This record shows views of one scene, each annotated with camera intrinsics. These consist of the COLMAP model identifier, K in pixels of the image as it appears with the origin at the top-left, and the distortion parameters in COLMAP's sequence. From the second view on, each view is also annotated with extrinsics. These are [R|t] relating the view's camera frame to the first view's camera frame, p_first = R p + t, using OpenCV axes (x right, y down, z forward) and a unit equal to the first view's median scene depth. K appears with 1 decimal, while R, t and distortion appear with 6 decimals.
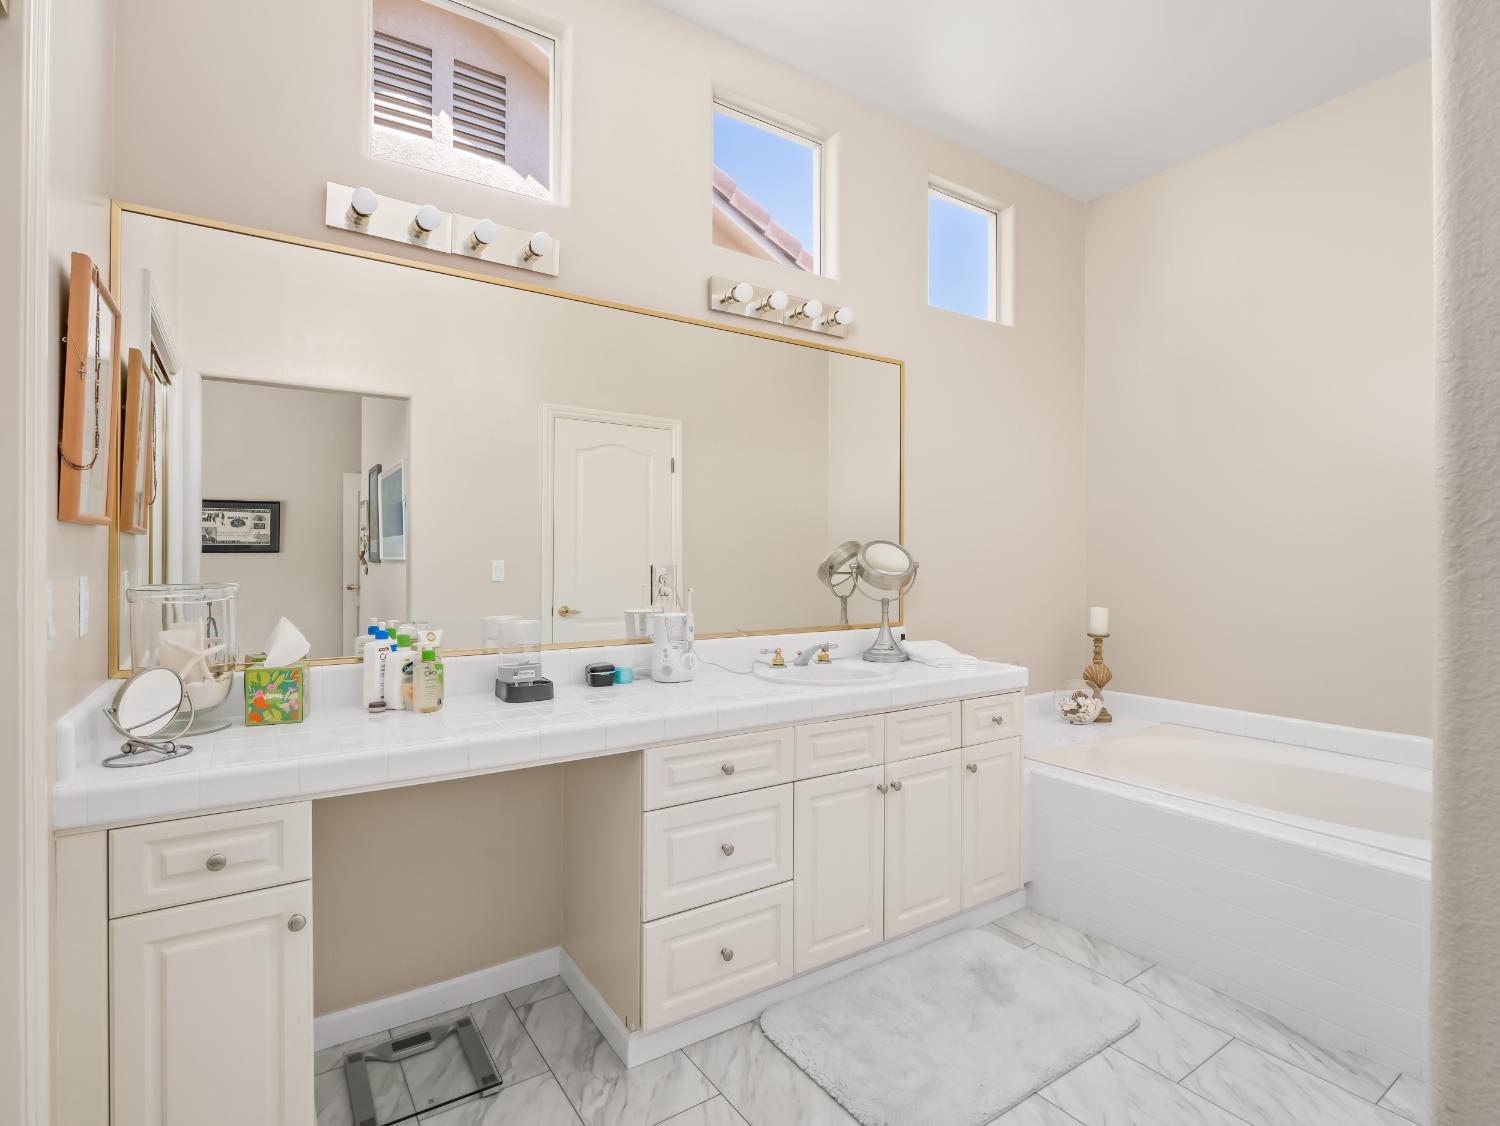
lens RADIAL K [[759.0, 0, 749.8], [0, 759.0, 558.7], [0, 0, 1]] dist [-0.011516, 0.001555]
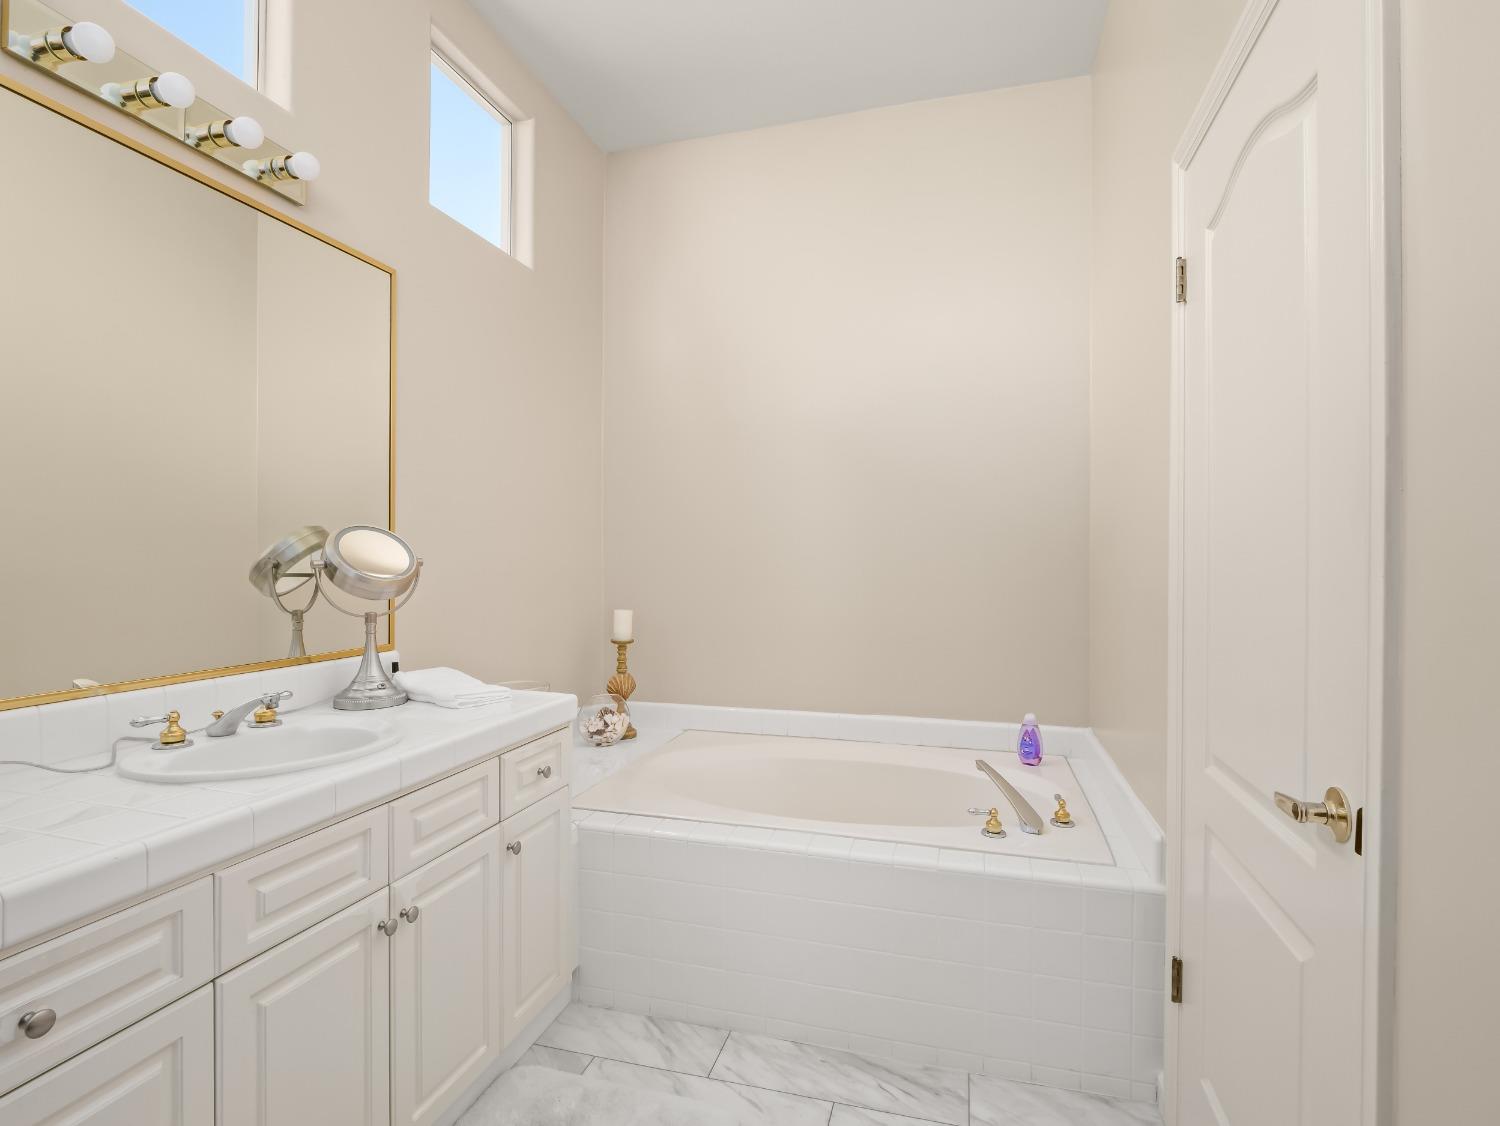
lens RADIAL K [[759.0, 0, 749.8], [0, 759.0, 558.7], [0, 0, 1]] dist [-0.011516, 0.001555]
pose [[0.766732, -0.000338, 0.641968, 0.006698], [-0.001187, 0.999997, 0.001944, 0.003605], [-0.641967, -0.002253, 0.766729, 0.282831]]
